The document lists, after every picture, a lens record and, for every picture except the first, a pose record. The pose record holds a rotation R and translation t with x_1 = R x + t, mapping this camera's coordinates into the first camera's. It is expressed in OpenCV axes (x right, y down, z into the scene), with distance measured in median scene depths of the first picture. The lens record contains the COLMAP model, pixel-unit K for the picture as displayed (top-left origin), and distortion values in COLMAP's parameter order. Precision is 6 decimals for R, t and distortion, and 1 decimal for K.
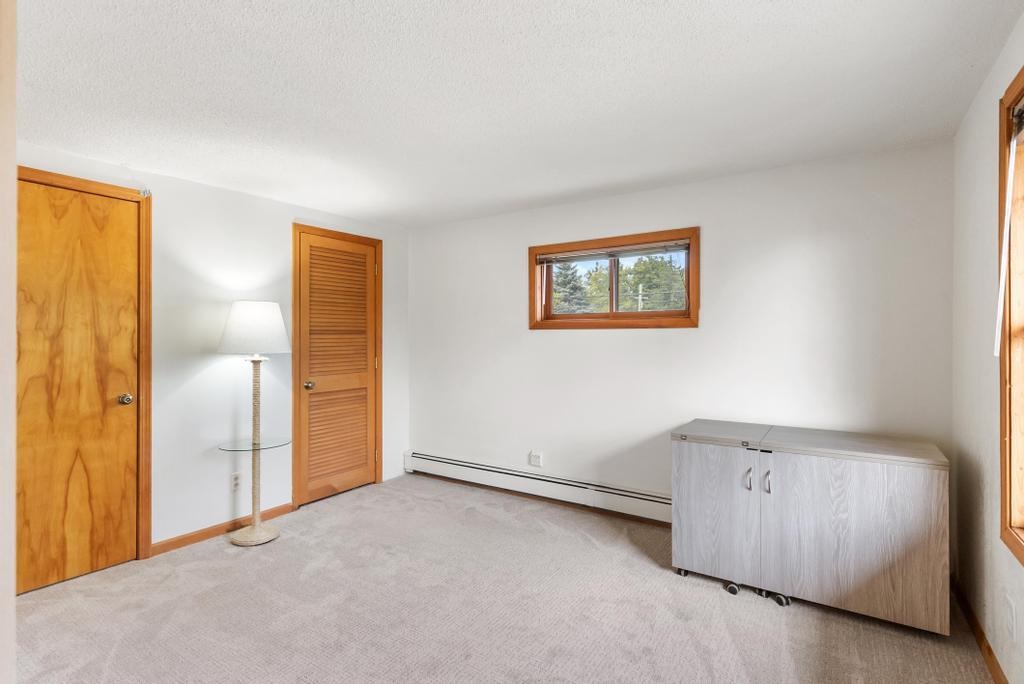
lens RADIAL K [[489.7, 0, 510.0], [0, 489.7, 333.4], [0, 0, 1]] dist [0.002610, -0.000519]
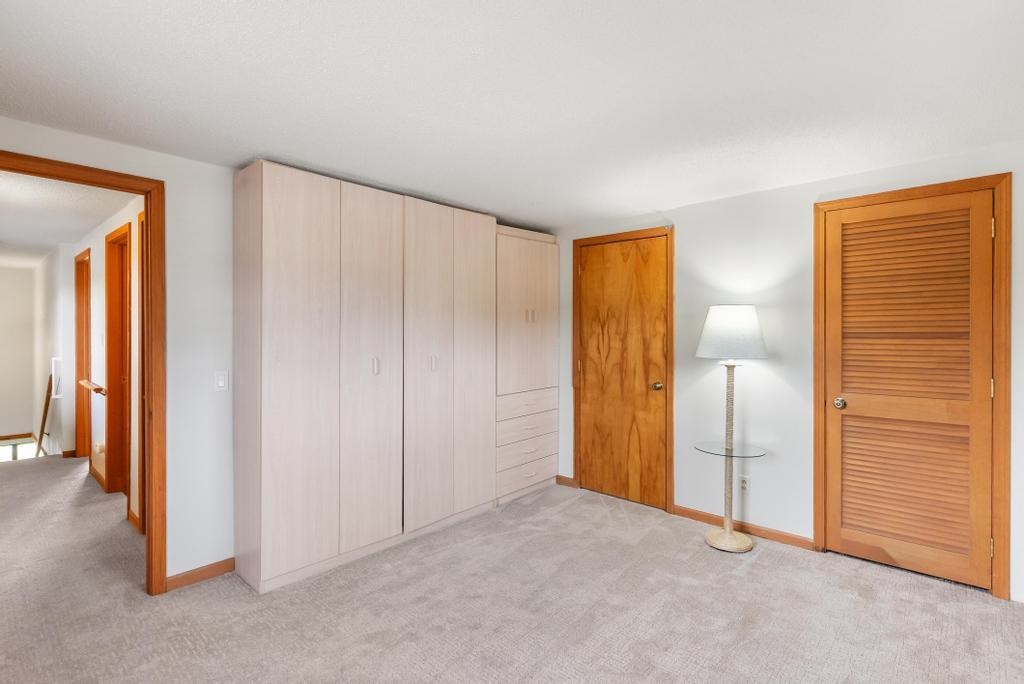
lens RADIAL K [[496.0, 0, 511.9], [0, 496.0, 326.0], [0, 0, 1]] dist [-0.000508, -0.000497]
pose [[-0.144281, -0.005344, -0.989522, 0.606413], [0.010210, 0.999924, -0.006889, -0.023714], [0.989484, -0.011097, -0.144215, 0.801737]]
